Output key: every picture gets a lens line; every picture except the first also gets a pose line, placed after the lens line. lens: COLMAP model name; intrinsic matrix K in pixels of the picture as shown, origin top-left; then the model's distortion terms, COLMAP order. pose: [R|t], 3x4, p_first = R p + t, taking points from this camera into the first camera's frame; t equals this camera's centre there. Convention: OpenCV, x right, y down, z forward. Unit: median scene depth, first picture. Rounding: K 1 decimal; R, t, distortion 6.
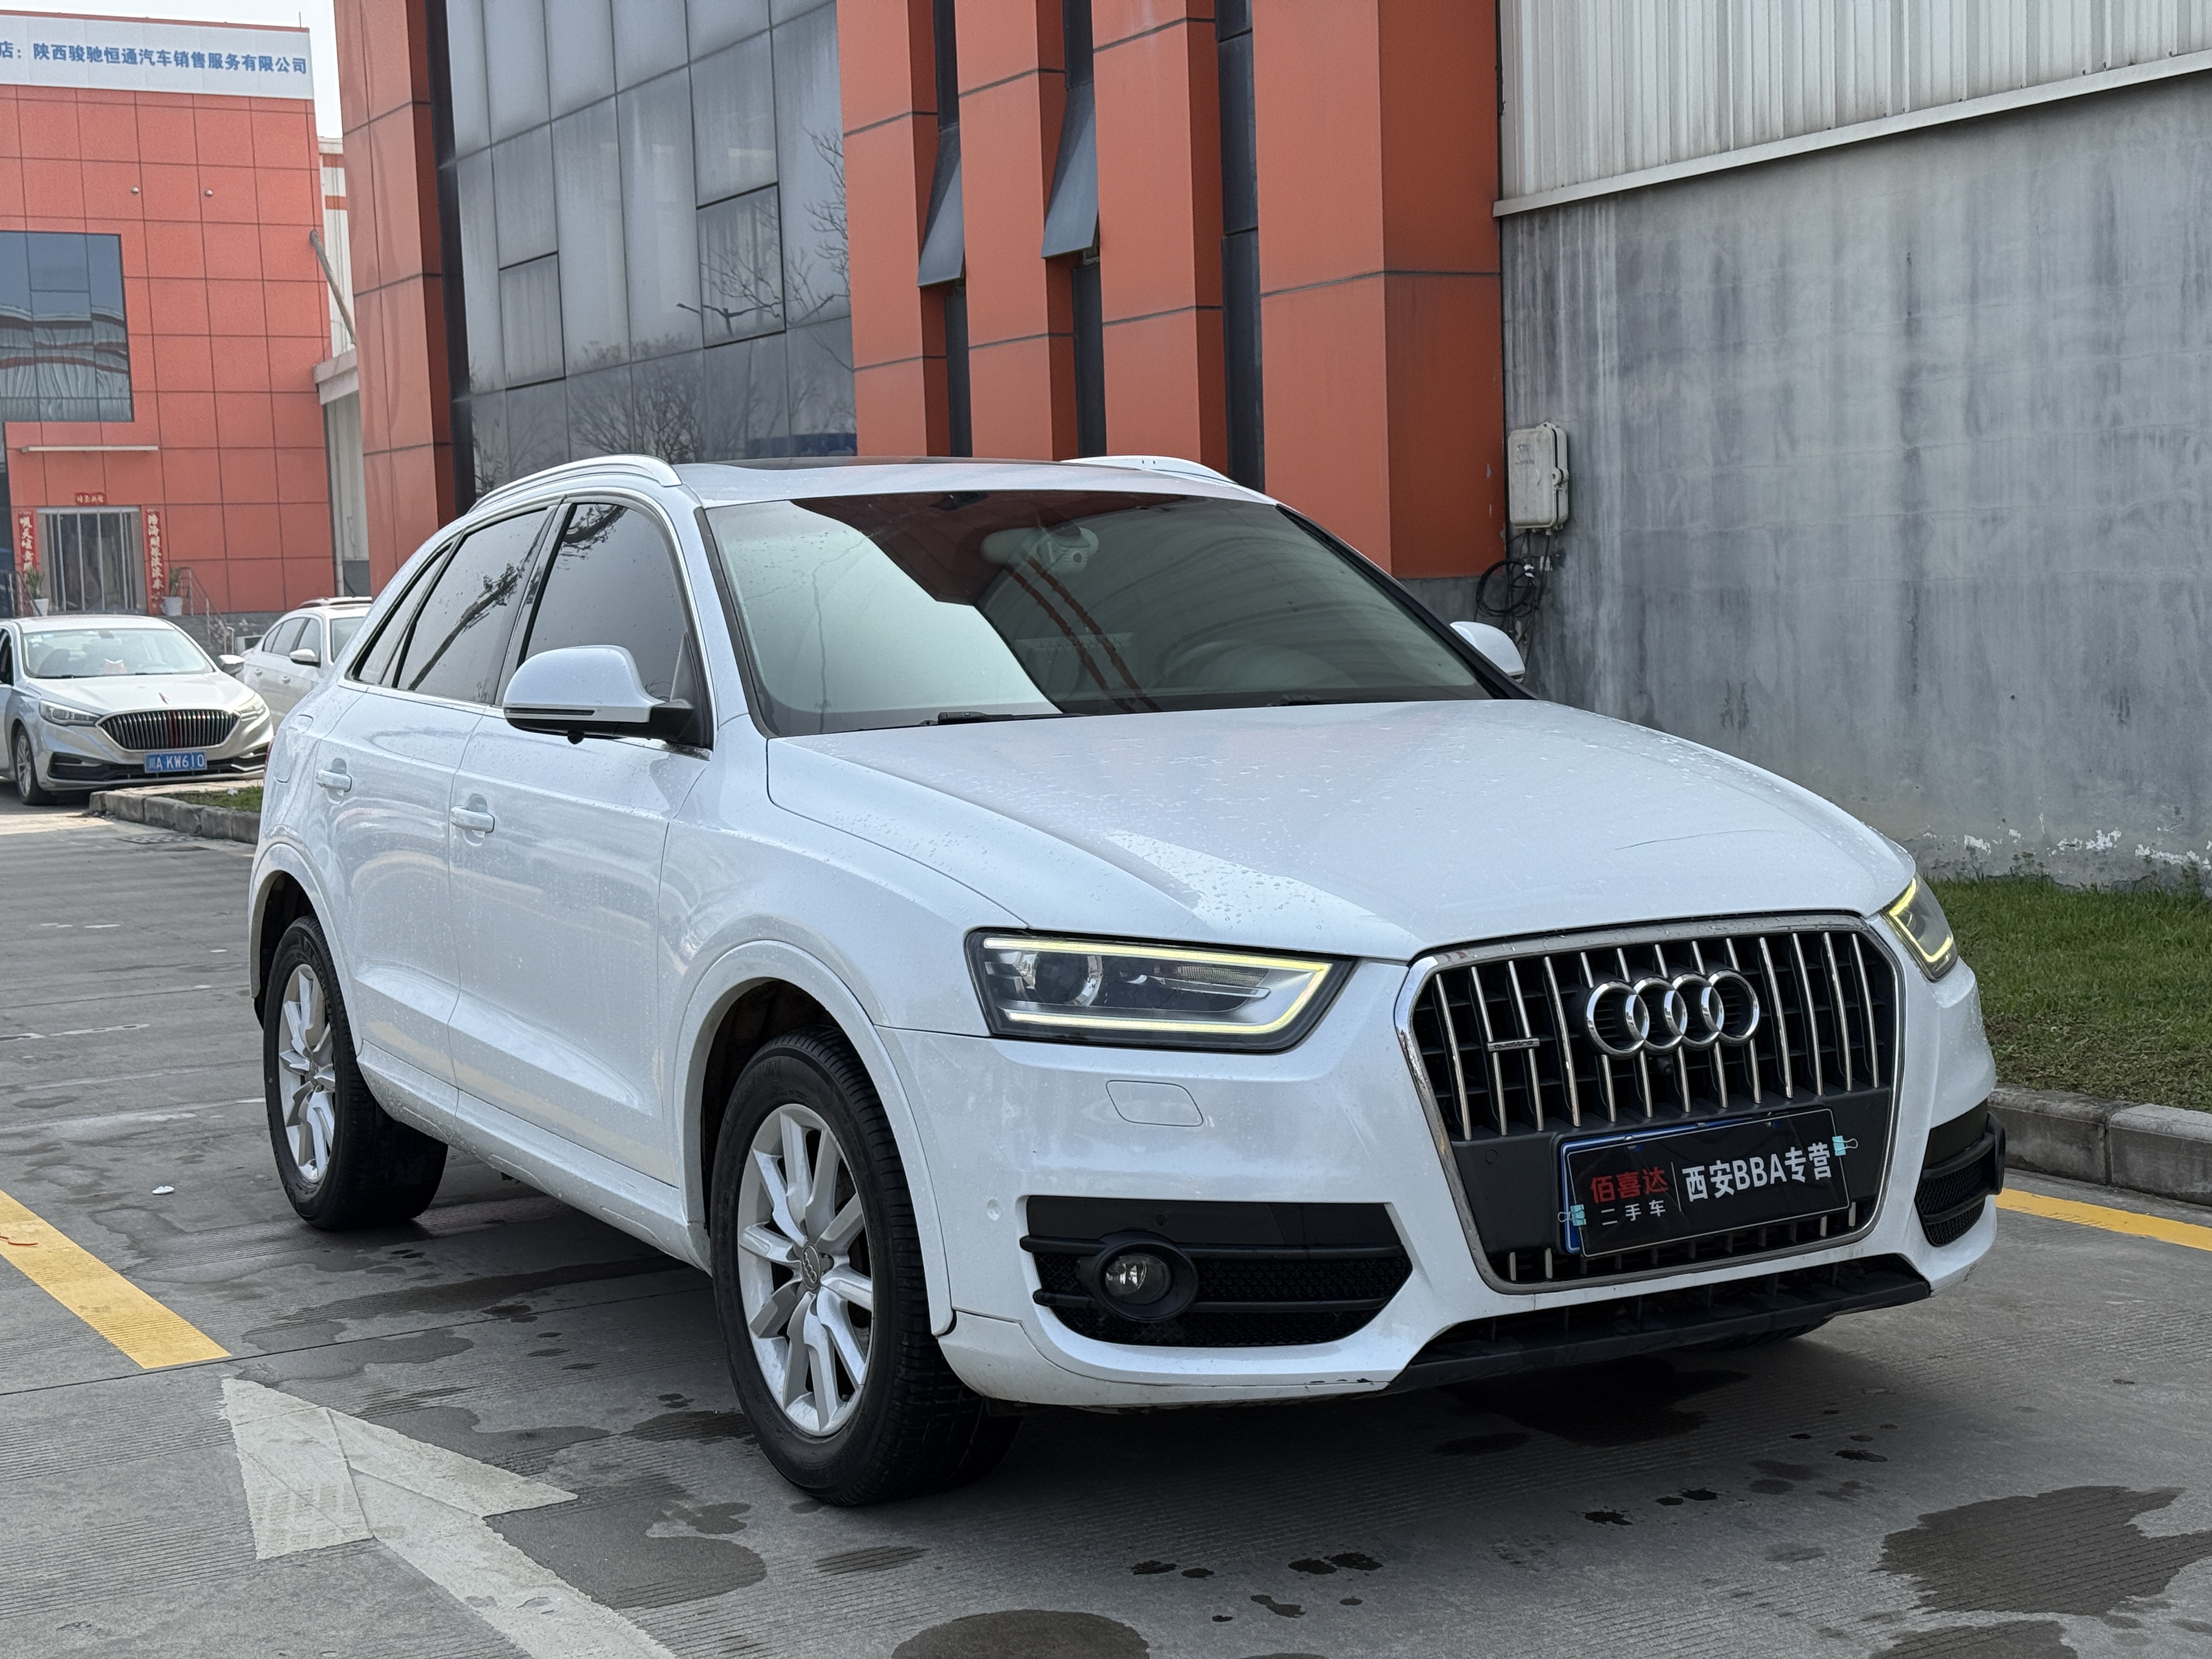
lens RADIAL K [[3059.4, 0, 1096.1], [0, 3059.4, 838.6], [0, 0, 1]] dist [0.185561, -0.360152]
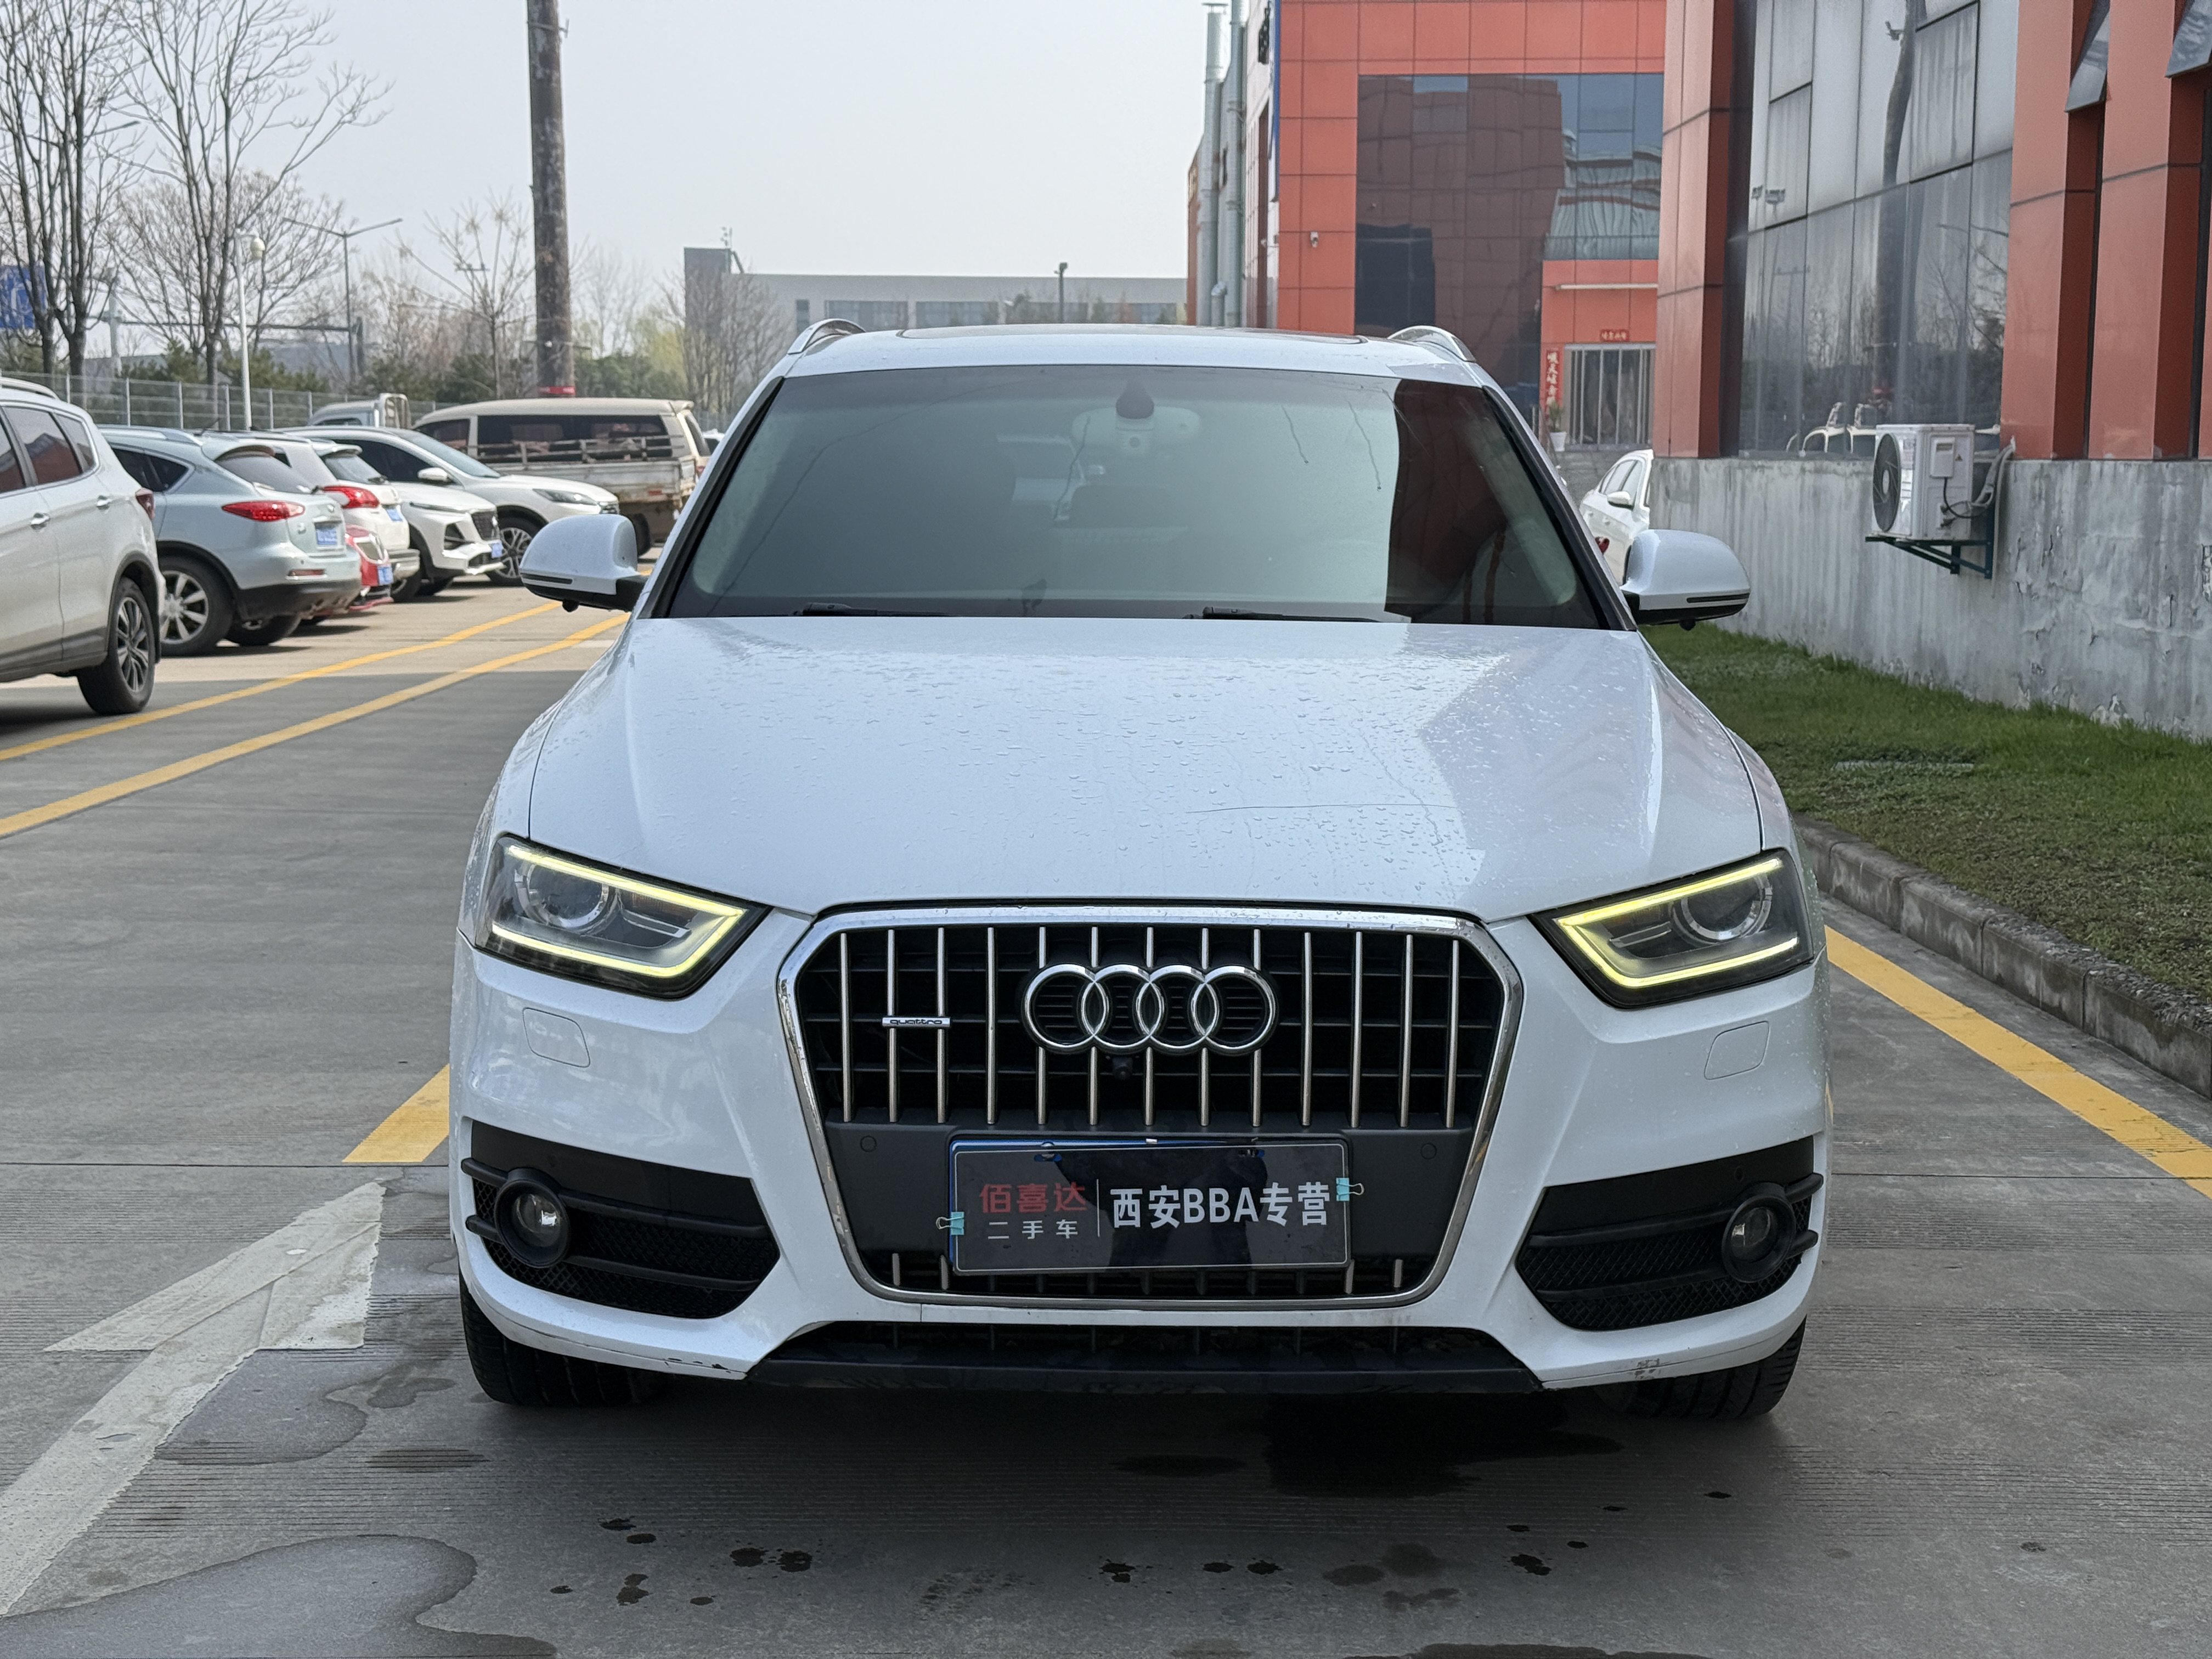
lens RADIAL K [[3060.5, 0, 1105.3], [0, 3060.5, 859.8], [0, 0, 1]] dist [0.191610, -0.370081]
pose [[0.873541, 0.099378, -0.476497, 0.575768], [-0.071207, 0.994495, 0.076872, -0.048973], [0.481513, -0.033221, 0.875809, 0.247140]]
